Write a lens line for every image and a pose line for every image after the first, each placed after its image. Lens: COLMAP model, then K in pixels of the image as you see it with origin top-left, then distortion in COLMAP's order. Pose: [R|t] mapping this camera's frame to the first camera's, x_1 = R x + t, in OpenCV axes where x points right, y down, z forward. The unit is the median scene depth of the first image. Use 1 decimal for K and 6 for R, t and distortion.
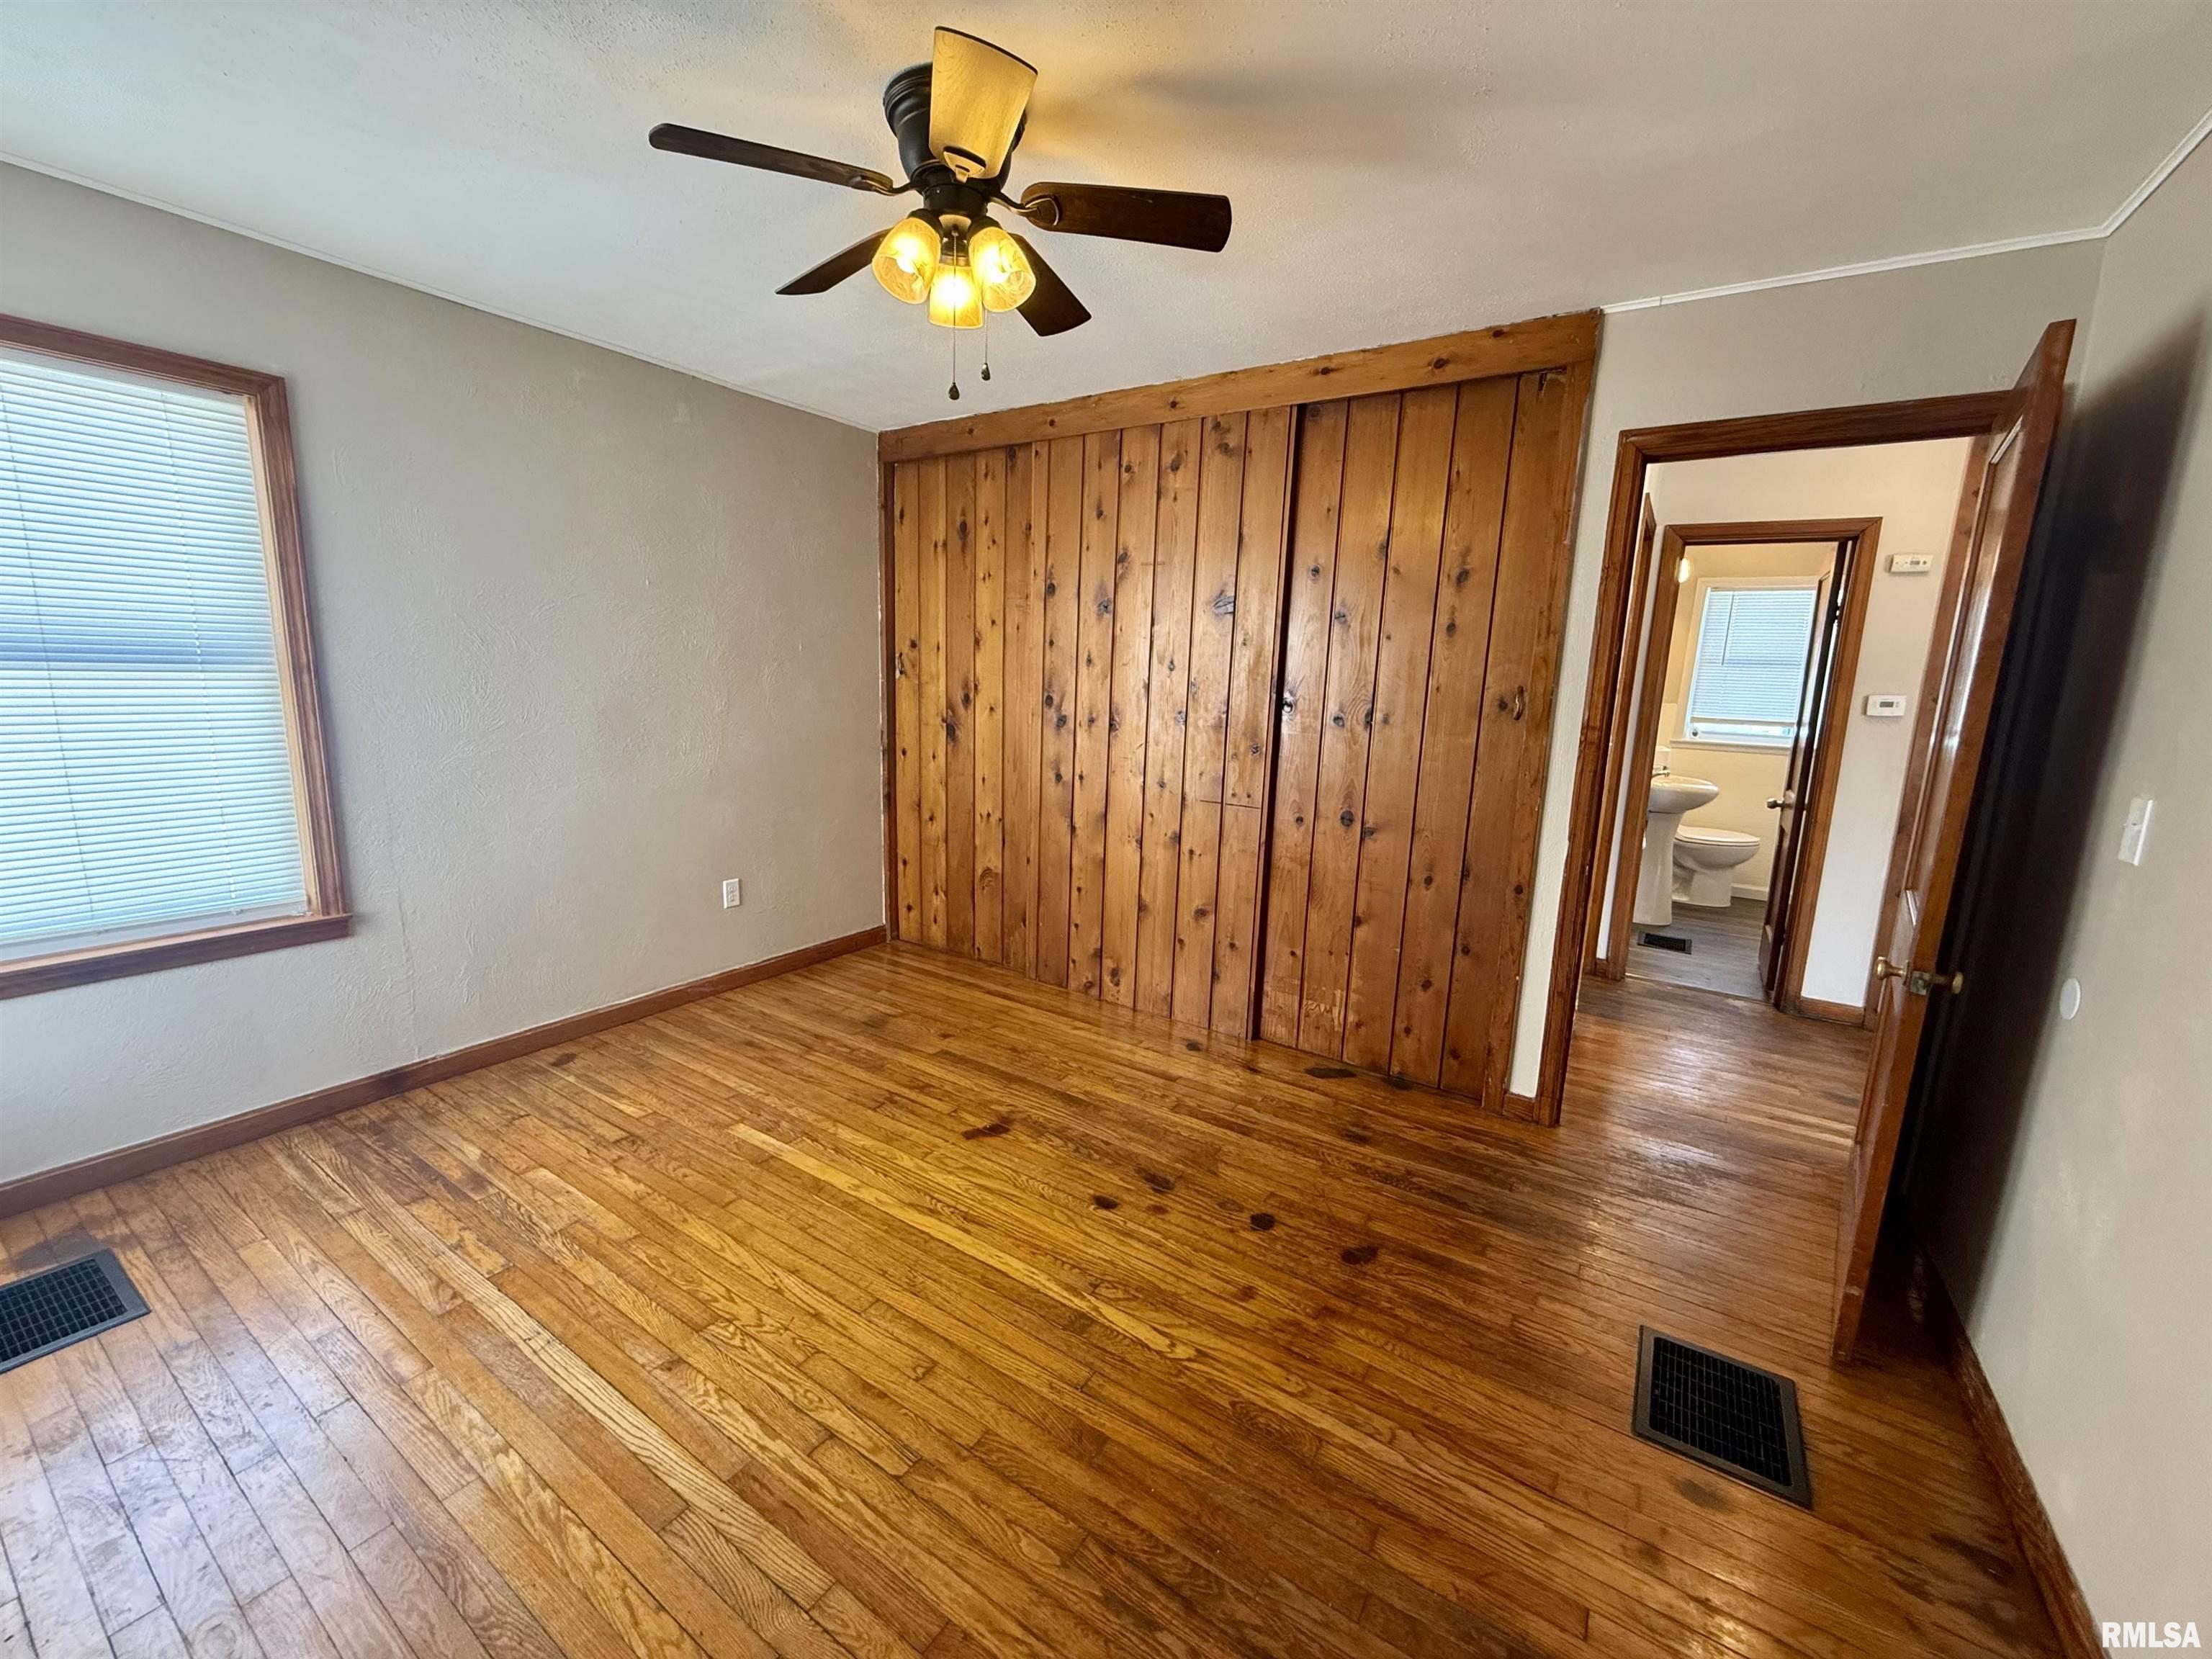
lens RADIAL K [[880.4, 0, 1097.7], [0, 880.4, 830.9], [0, 0, 1]] dist [-0.002134, 0.000519]
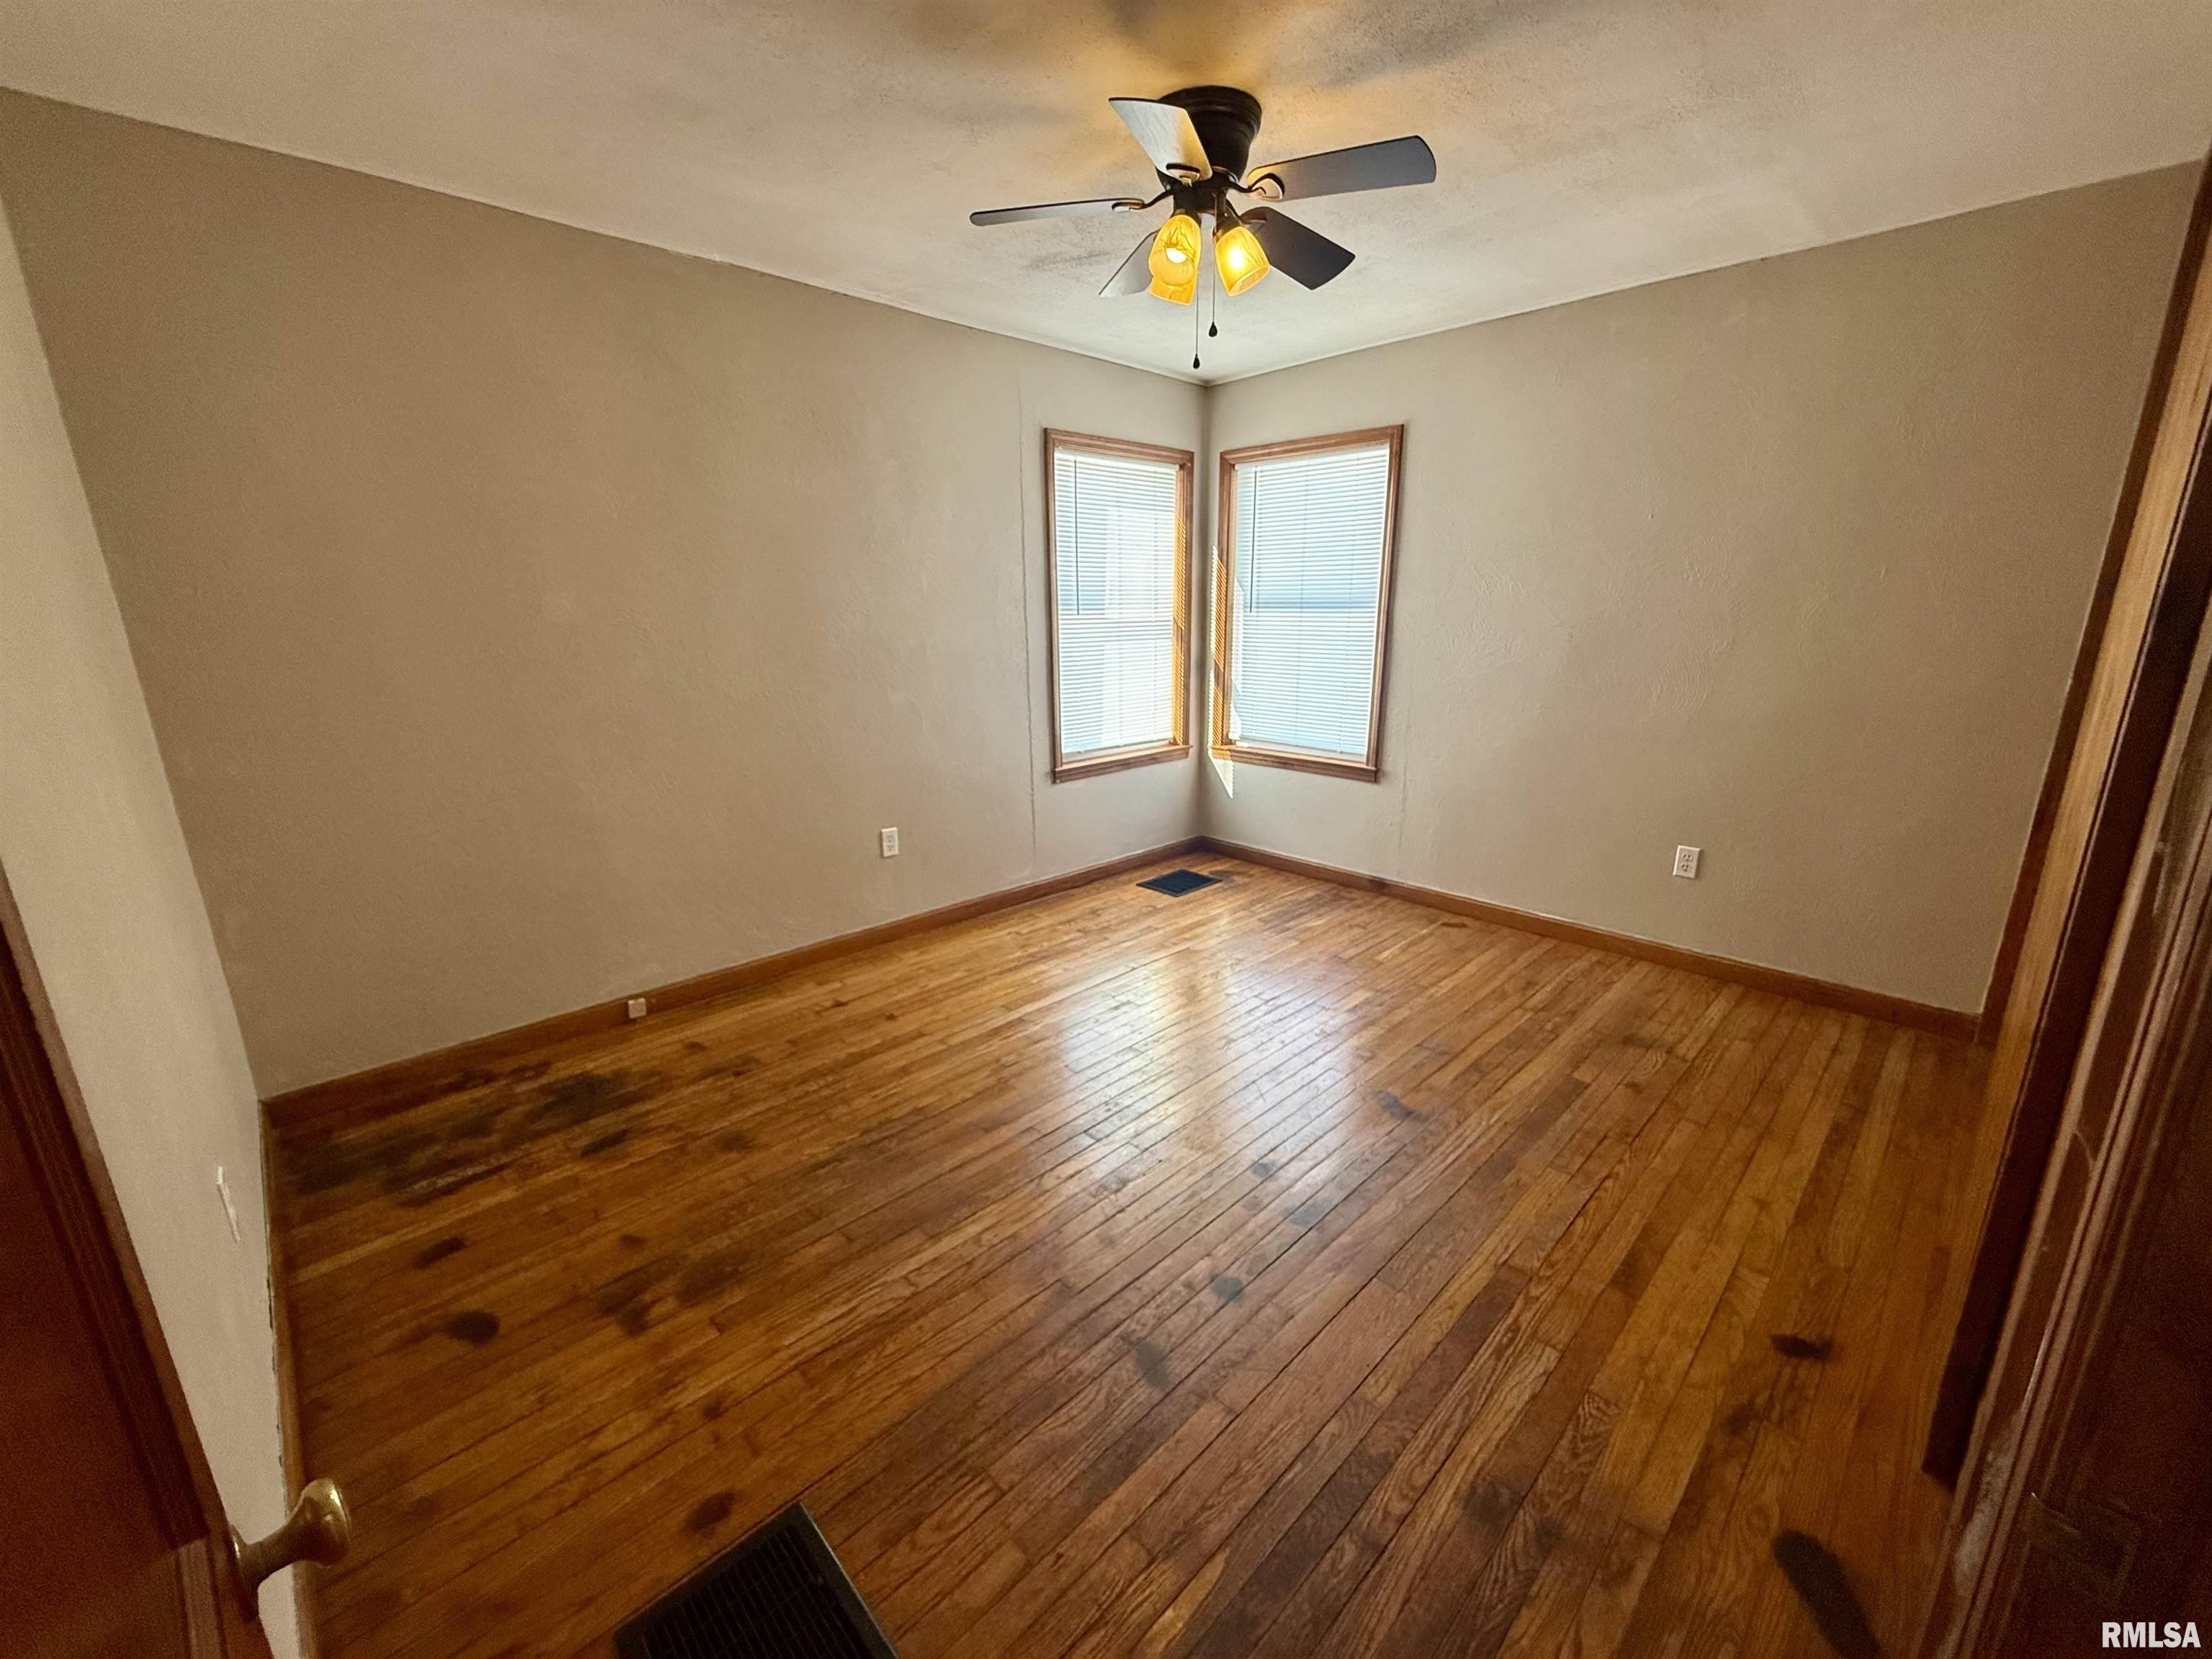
lens RADIAL K [[880.4, 0, 1105.9], [0, 880.4, 830.9], [0, 0, 1]] dist [-0.002134, 0.000519]
pose [[-0.212336, 0.217628, -0.952655, 0.677172], [-0.175900, 0.950449, 0.256331, -0.103144], [0.961235, 0.222000, -0.163534, 0.716380]]
